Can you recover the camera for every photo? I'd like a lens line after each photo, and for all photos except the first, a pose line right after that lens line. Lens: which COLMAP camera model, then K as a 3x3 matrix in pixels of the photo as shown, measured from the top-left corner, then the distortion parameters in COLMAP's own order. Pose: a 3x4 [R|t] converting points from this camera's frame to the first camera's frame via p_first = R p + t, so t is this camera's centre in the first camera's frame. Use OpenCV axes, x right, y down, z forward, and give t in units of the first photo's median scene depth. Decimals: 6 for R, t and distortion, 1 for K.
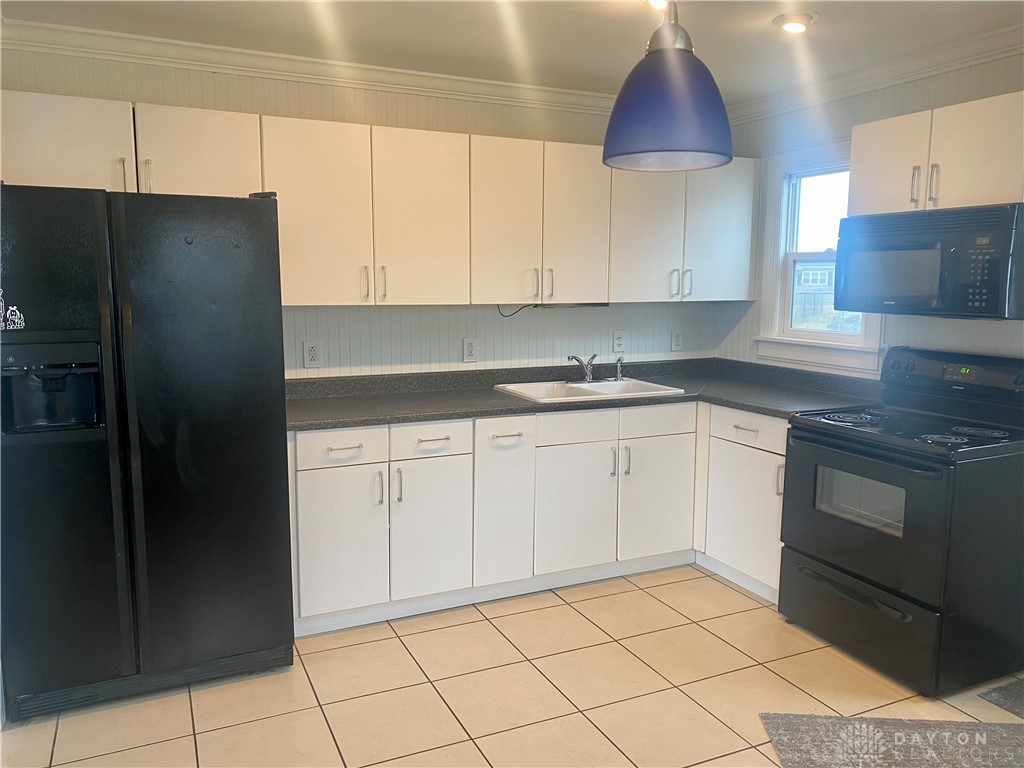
lens RADIAL K [[769.7, 0, 511.9], [0, 769.7, 379.1], [0, 0, 1]] dist [0.011044, -0.024207]
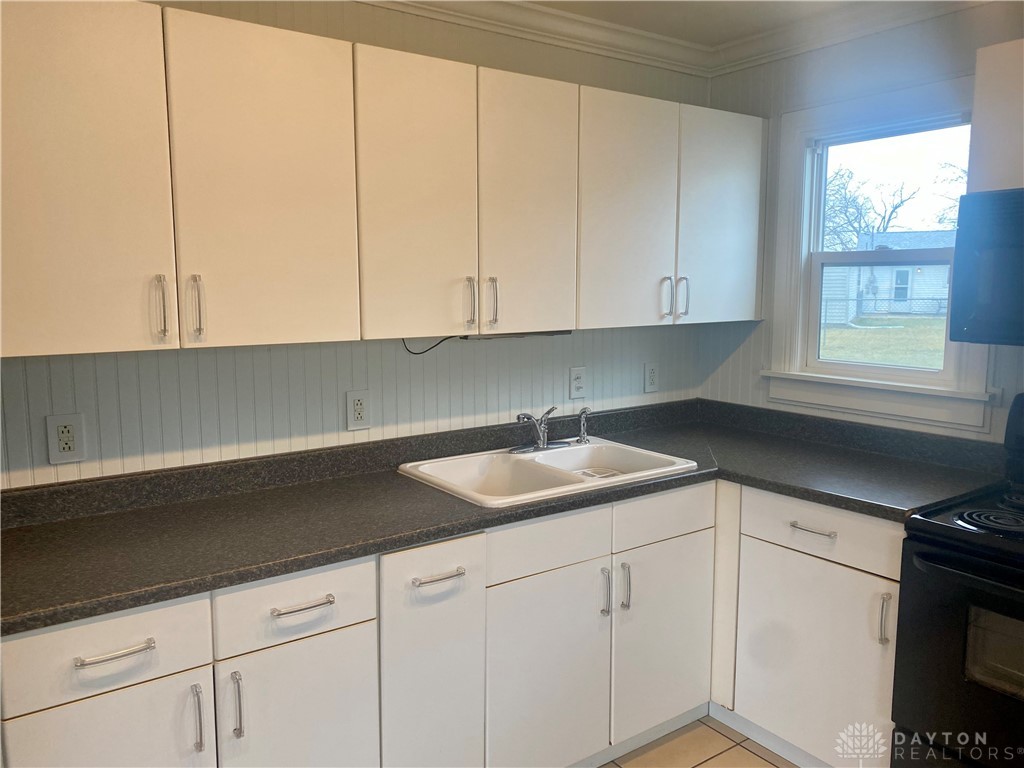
lens RADIAL K [[769.7, 0, 511.6], [0, 769.7, 374.7], [0, 0, 1]] dist [0.011044, -0.024207]
pose [[0.983856, -0.028165, 0.176730, -0.044409], [0.030277, 0.999499, -0.009264, -0.061046], [-0.176380, 0.014465, 0.984216, 0.402959]]
